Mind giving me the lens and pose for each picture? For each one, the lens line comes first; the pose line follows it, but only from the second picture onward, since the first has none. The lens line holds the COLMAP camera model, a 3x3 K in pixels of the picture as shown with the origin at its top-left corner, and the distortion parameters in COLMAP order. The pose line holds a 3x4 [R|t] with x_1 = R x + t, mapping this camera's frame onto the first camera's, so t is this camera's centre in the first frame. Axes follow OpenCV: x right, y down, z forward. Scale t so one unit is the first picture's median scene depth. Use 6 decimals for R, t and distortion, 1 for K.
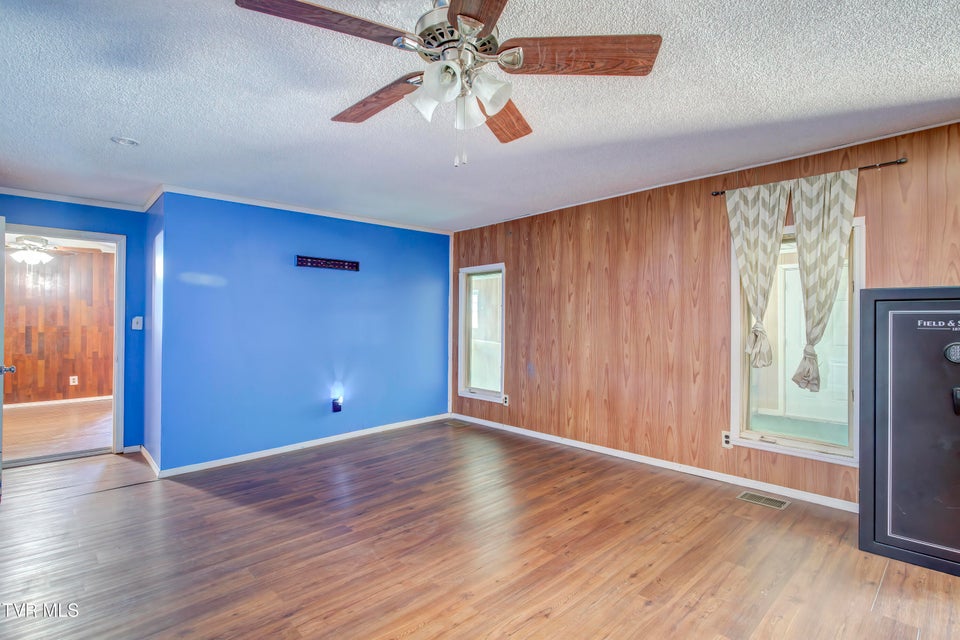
lens RADIAL K [[464.9, 0, 477.7], [0, 464.9, 318.9], [0, 0, 1]] dist [-0.006677, 0.000063]
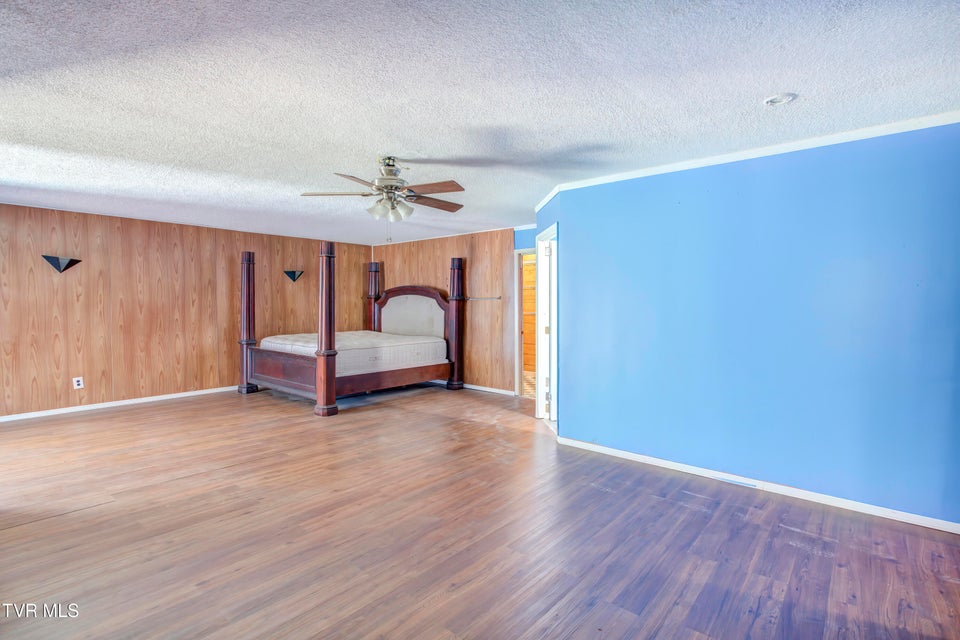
lens RADIAL K [[472.2, 0, 475.9], [0, 472.2, 308.1], [0, 0, 1]] dist [-0.003179, -0.000324]
pose [[-0.993652, 0.004102, -0.112419, -0.115890], [0.003934, 0.999991, 0.001713, -0.001493], [0.112425, 0.001260, -0.993659, 1.971273]]
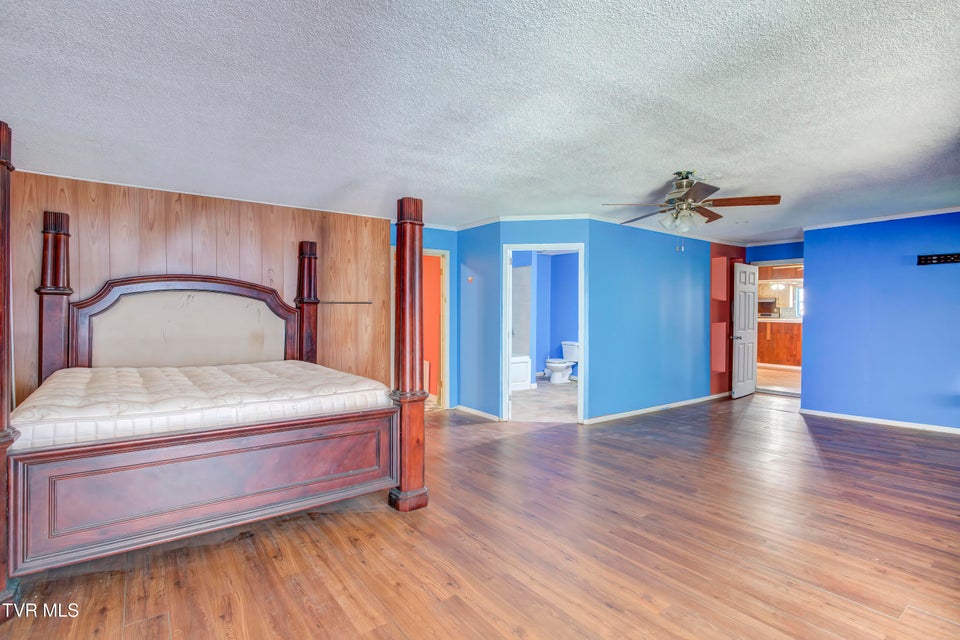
lens RADIAL K [[466.7, 0, 481.3], [0, 466.7, 319.2], [0, 0, 1]] dist [-0.003779, 0.000138]
pose [[-0.108567, 0.018227, -0.993922, 1.442202], [0.003847, 0.999832, 0.017915, -0.013927], [0.994082, -0.001879, -0.108619, 0.129983]]
